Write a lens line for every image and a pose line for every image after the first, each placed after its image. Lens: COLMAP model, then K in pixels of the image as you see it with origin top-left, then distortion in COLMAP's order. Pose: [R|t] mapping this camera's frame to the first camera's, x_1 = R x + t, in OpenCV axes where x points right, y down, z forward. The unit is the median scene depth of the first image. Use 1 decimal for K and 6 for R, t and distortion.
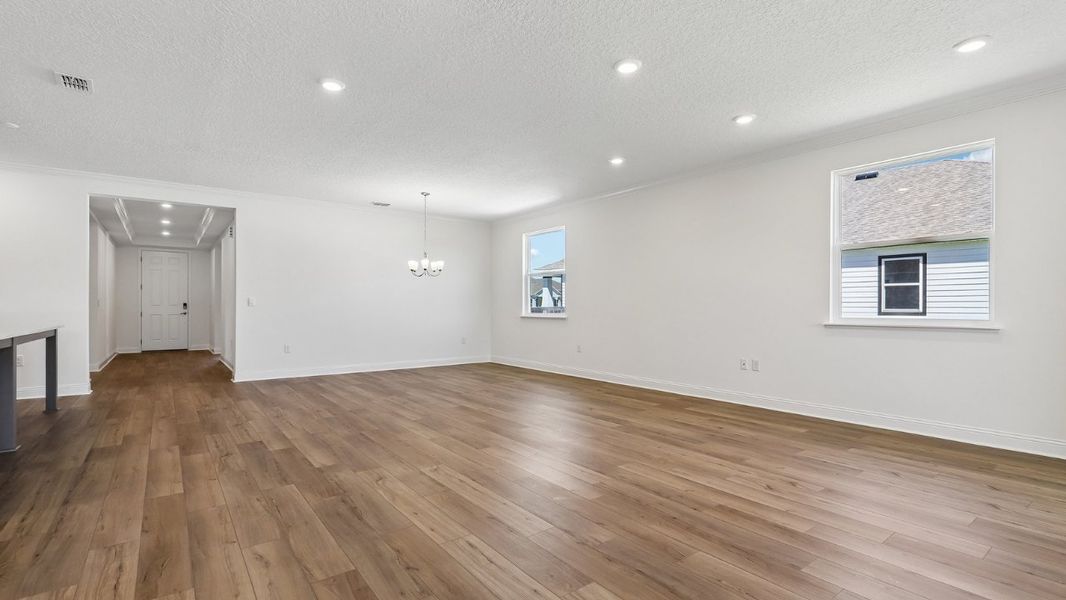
lens RADIAL K [[485.0, 0, 538.5], [0, 485.0, 309.0], [0, 0, 1]] dist [0.001580, -0.001017]
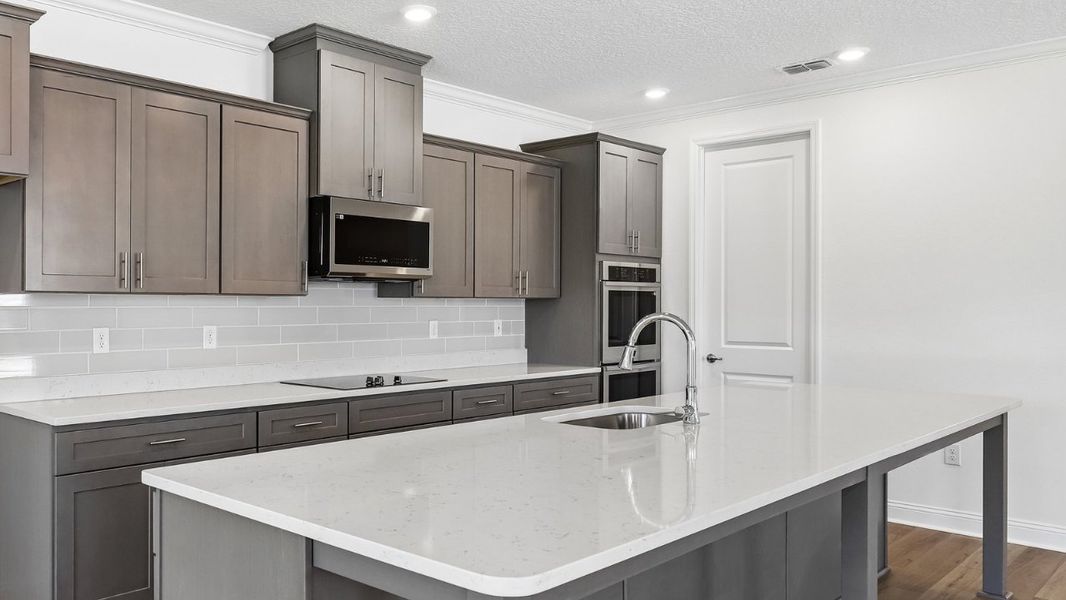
lens RADIAL K [[853.6, 0, 398.5], [0, 853.6, 302.2], [0, 0, 1]] dist [0.014625, -0.012590]
pose [[0.110283, -0.001030, -0.993900, -0.218816], [-0.004926, 0.999987, -0.001583, -0.037335], [0.993888, 0.005071, 0.110276, 0.281237]]
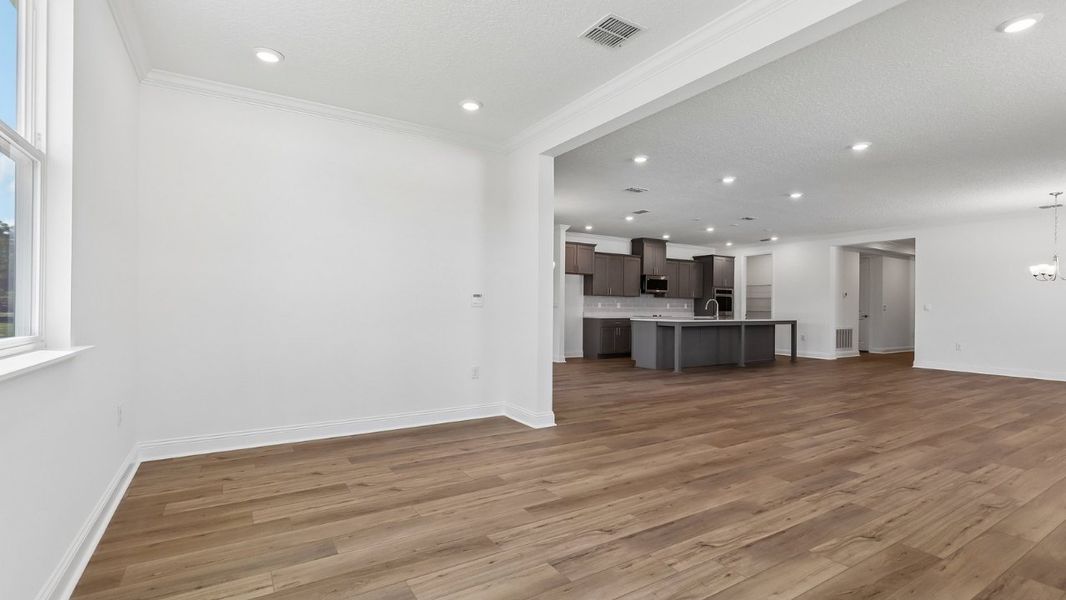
lens RADIAL K [[485.0, 0, 539.5], [0, 485.0, 303.9], [0, 0, 1]] dist [0.001580, -0.001017]
pose [[-0.090645, -0.007657, -0.995854, 0.808443], [-0.012655, 0.999899, -0.006536, -0.002870], [0.995803, 0.012010, -0.090733, 0.093076]]
